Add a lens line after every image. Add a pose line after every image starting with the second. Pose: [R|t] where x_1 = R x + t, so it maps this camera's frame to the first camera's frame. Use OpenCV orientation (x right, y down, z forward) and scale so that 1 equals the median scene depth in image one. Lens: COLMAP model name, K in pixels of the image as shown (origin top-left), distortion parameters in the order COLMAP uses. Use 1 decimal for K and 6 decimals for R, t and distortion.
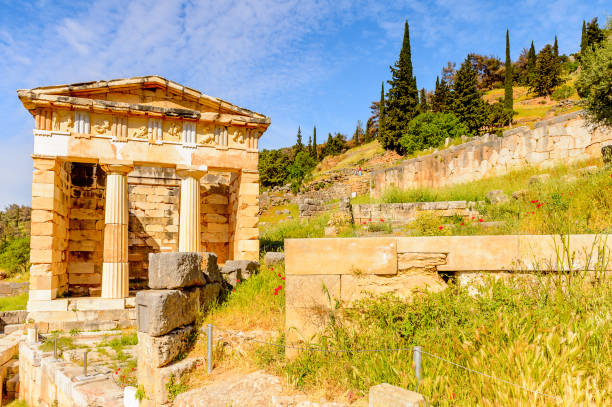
lens RADIAL K [[426.5, 0, 291.7], [0, 426.5, 239.7], [0, 0, 1]] dist [0.006535, -0.000585]
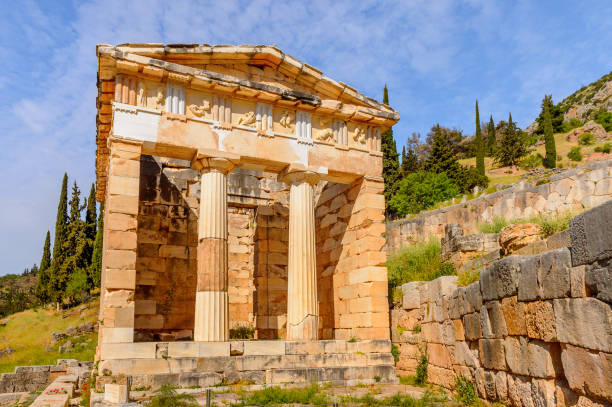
lens RADIAL K [[432.5, 0, 272.6], [0, 432.5, 278.2], [0, 0, 1]] dist [0.010487, 0.000058]
pose [[0.997197, 0.003106, 0.074756, -0.355074], [0.002948, 0.996732, -0.080731, 0.085792], [-0.074763, 0.080725, 0.993929, 0.255794]]
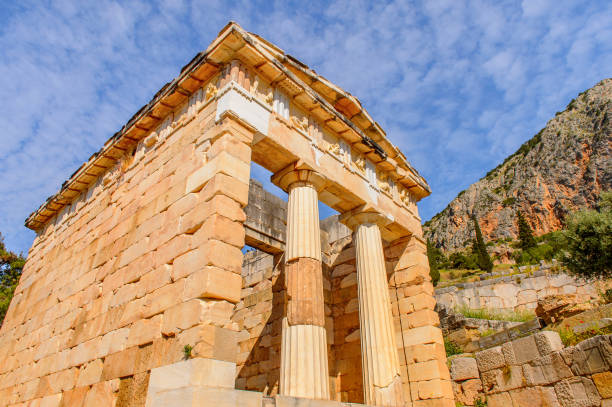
lens RADIAL K [[412.6, 0, 306.0], [0, 412.6, 203.5], [0, 0, 1]] dist [0.002570, 0.000051]
pose [[0.864137, 0.248466, 0.437643, -0.657091], [-0.002063, 0.871365, -0.490632, 0.163846], [-0.503252, 0.423070, 0.753491, 0.524583]]
